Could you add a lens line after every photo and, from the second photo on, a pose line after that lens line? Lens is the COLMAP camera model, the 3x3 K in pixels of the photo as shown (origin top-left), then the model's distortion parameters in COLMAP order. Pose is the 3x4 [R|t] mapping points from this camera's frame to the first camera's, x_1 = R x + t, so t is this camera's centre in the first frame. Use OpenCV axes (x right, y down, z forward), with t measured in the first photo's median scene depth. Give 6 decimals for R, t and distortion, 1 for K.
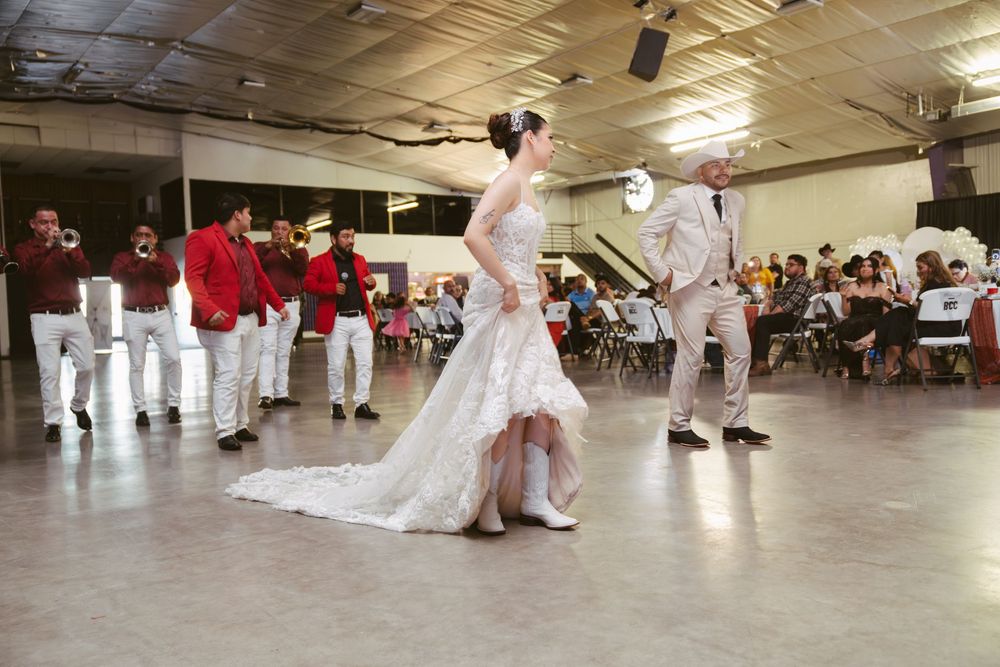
lens RADIAL K [[822.4, 0, 500.0], [0, 822.4, 333.5], [0, 0, 1]] dist [-0.002979, 0.008786]
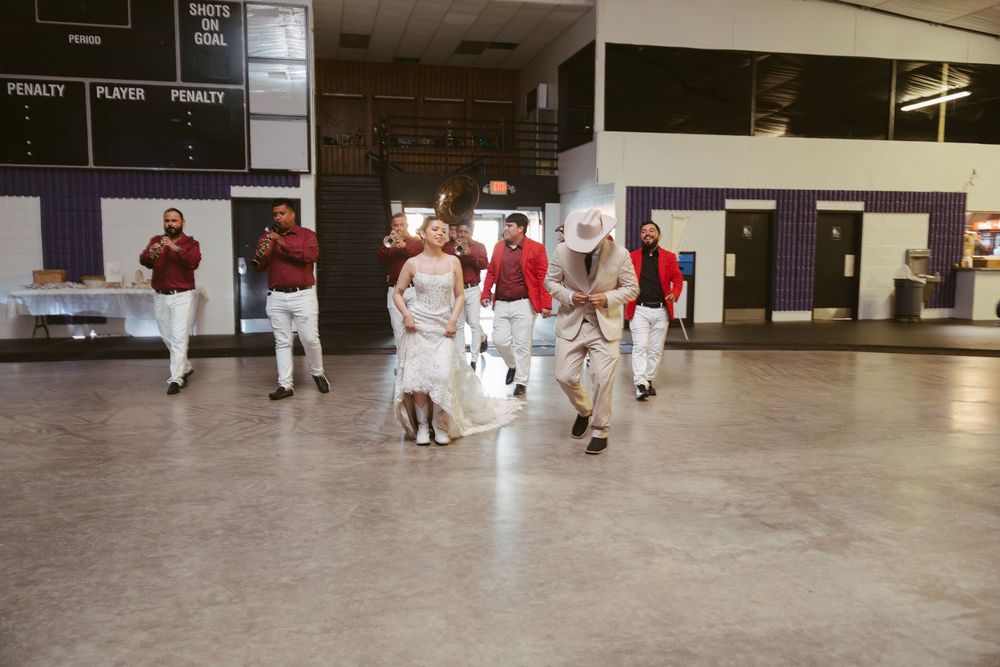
lens RADIAL K [[818.5, 0, 500.0], [0, 818.5, 333.5], [0, 0, 1]] dist [-0.004447, 0.012561]
pose [[0.896733, 0.084847, -0.434363, -0.229240], [-0.052050, 0.994858, 0.086877, -0.037832], [0.439501, -0.055297, 0.896538, 0.568183]]
